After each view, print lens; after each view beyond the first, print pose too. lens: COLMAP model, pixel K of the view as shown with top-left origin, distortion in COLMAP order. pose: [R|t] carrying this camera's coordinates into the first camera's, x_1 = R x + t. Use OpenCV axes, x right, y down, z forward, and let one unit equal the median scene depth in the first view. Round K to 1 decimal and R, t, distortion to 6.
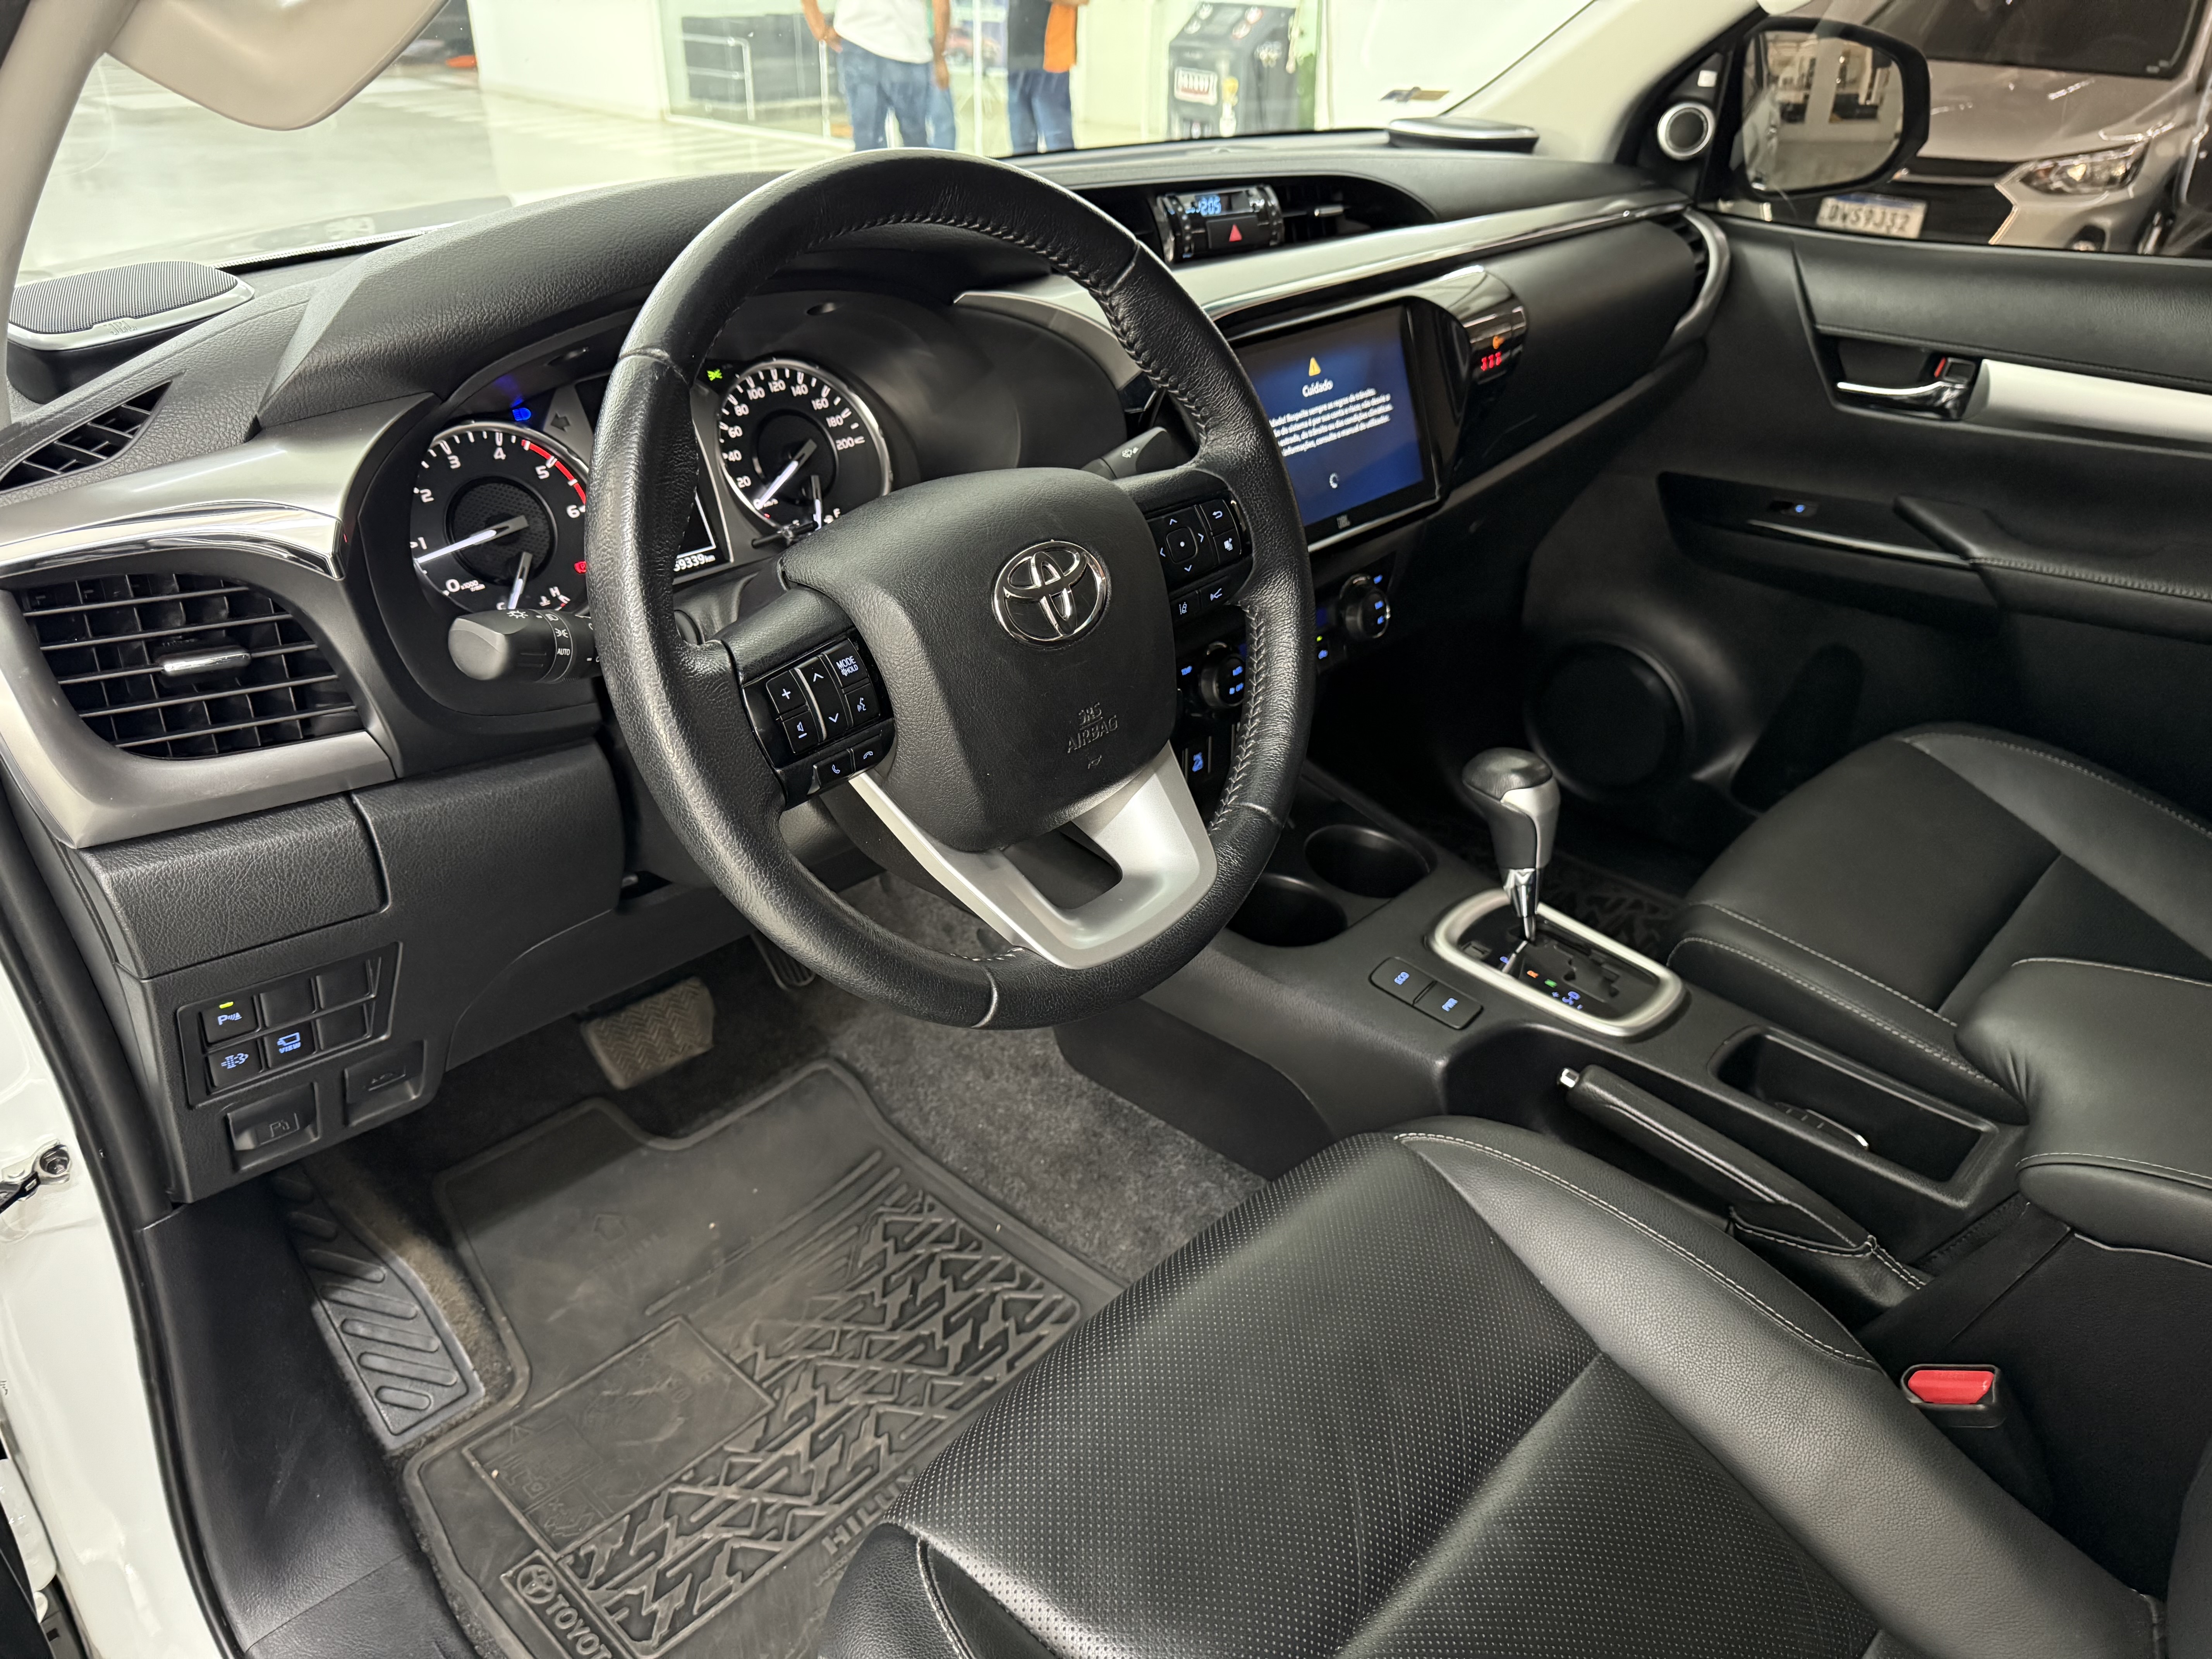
lens RADIAL K [[1584.3, 0, 1109.0], [0, 1584.3, 821.0], [0, 0, 1]] dist [0.025359, -0.030116]
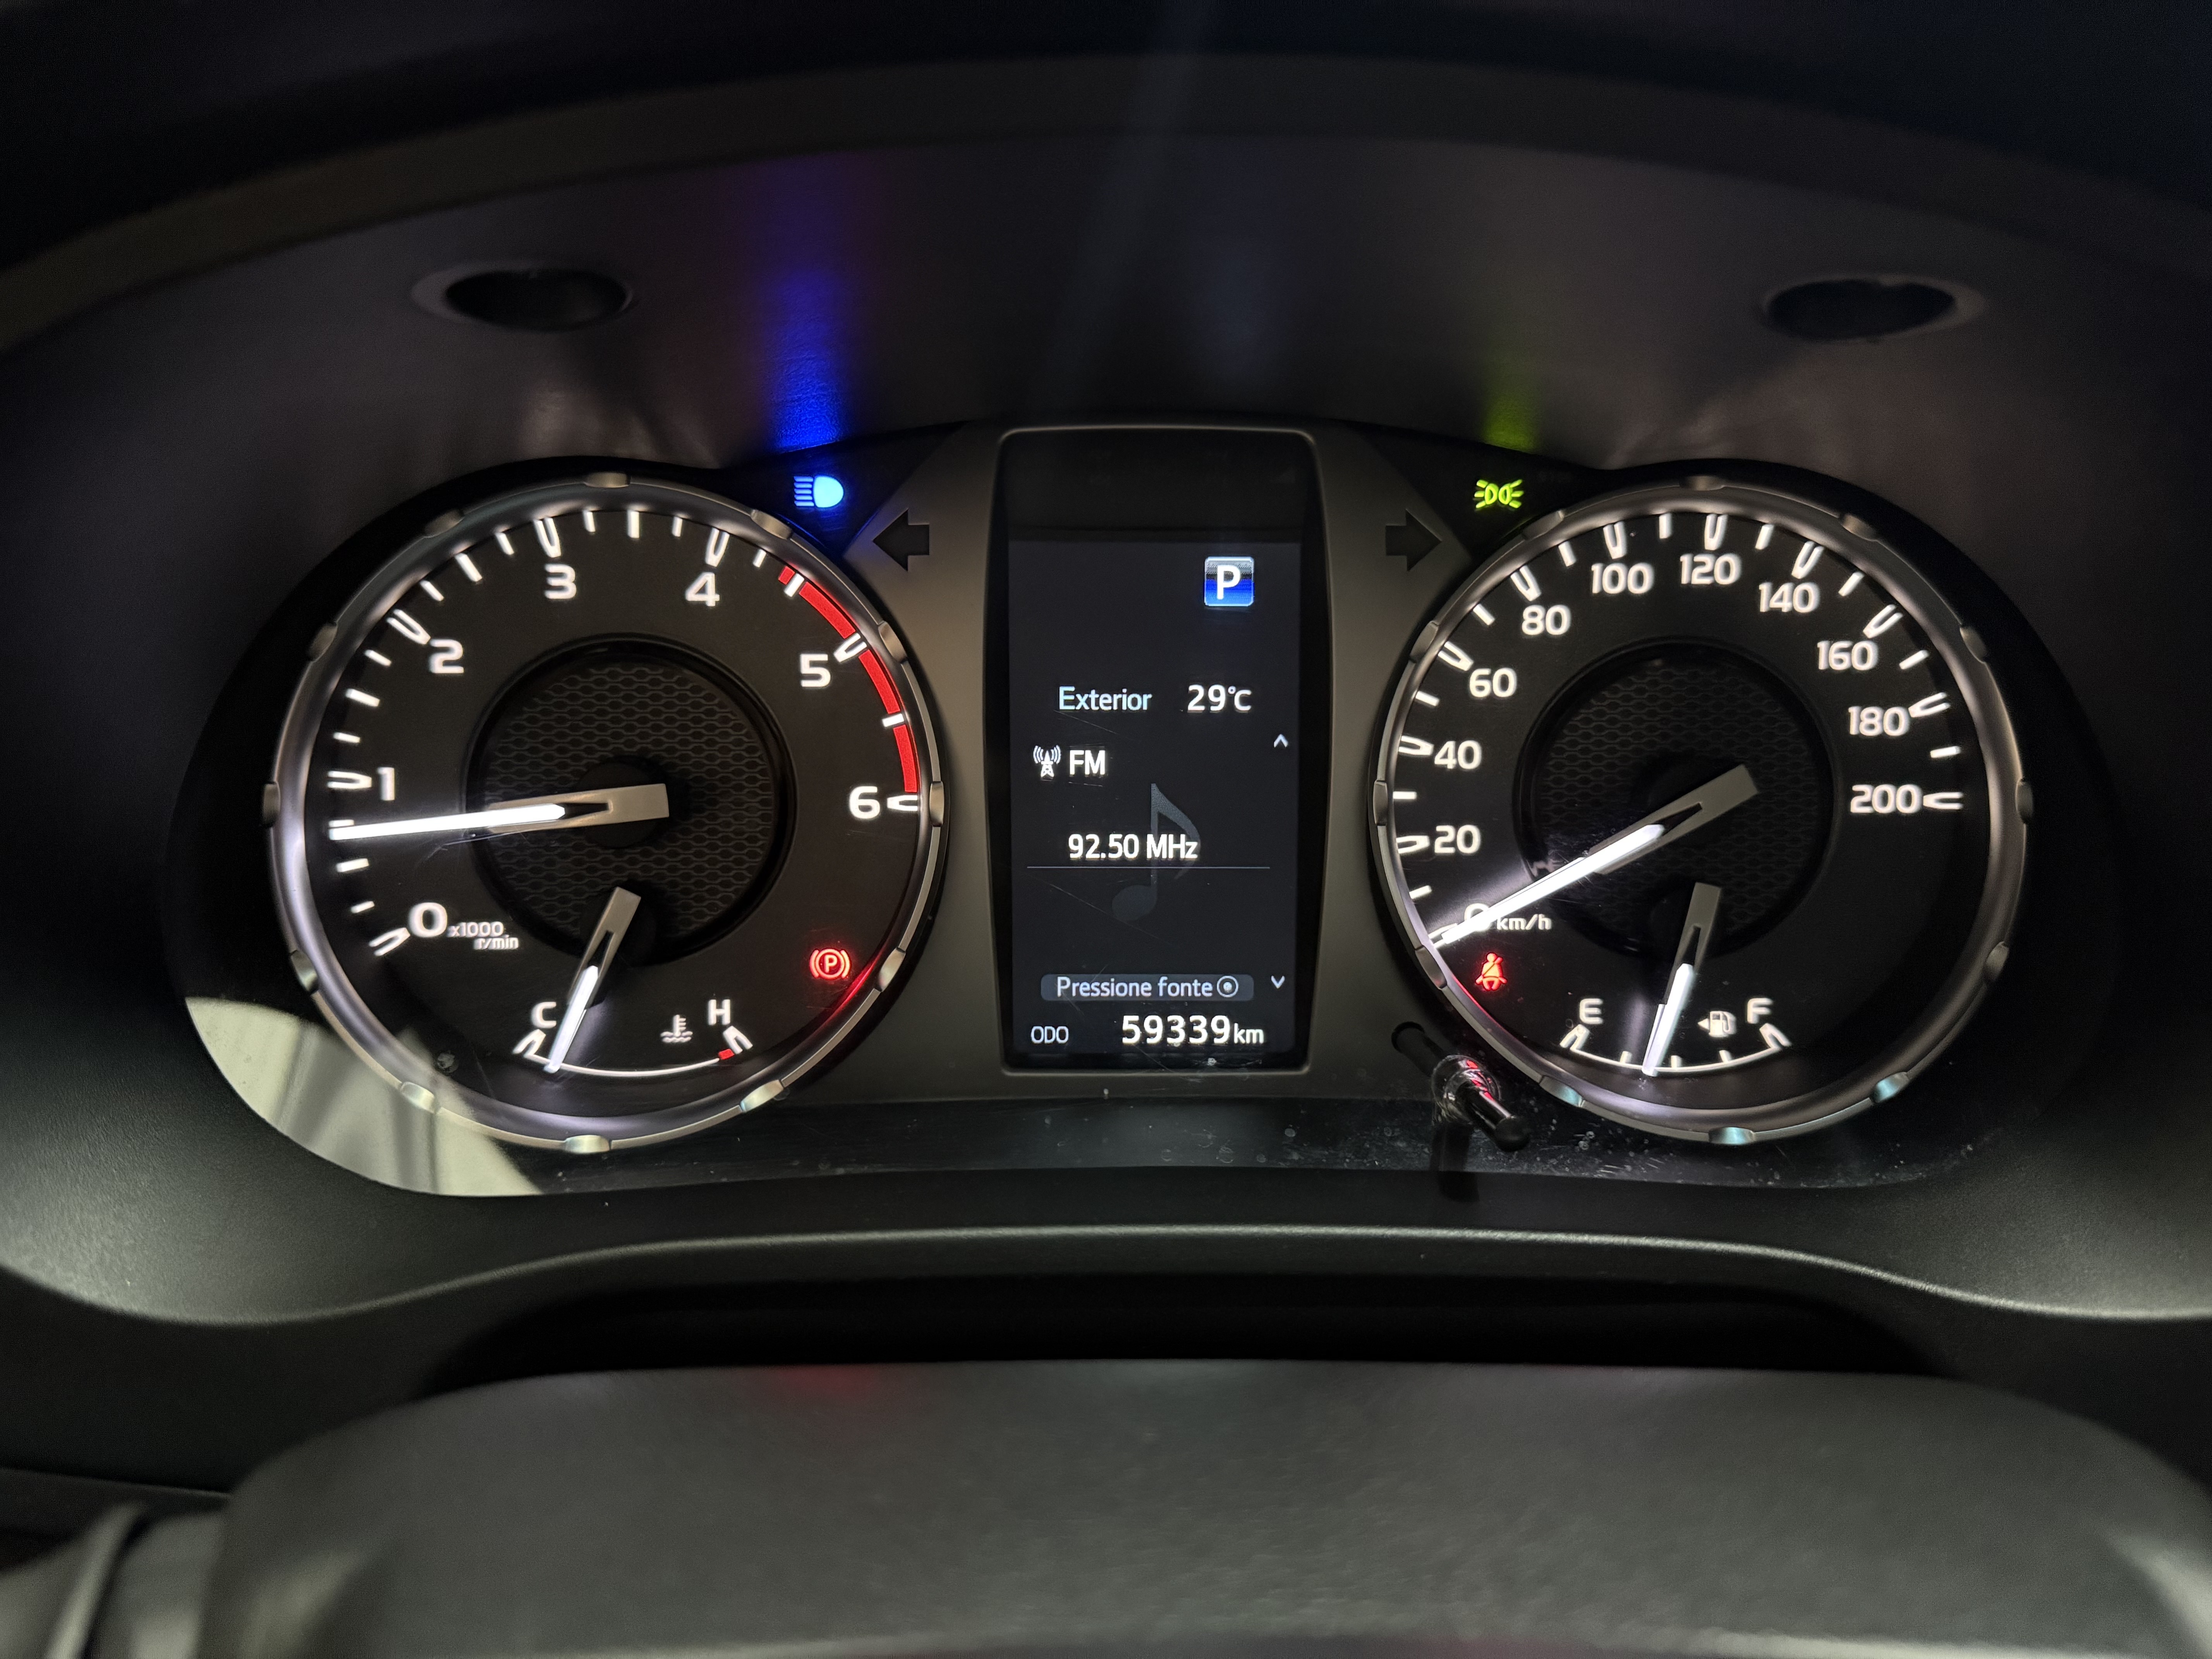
lens RADIAL K [[1584.3, 0, 1111.4], [0, 1584.3, 839.8], [0, 0, 1]] dist [0.025359, -0.030116]
pose [[0.711127, 0.335507, -0.617846, -0.077385], [-0.354307, 0.930059, 0.097248, -0.196036], [0.607260, 0.149751, 0.780262, 0.639411]]
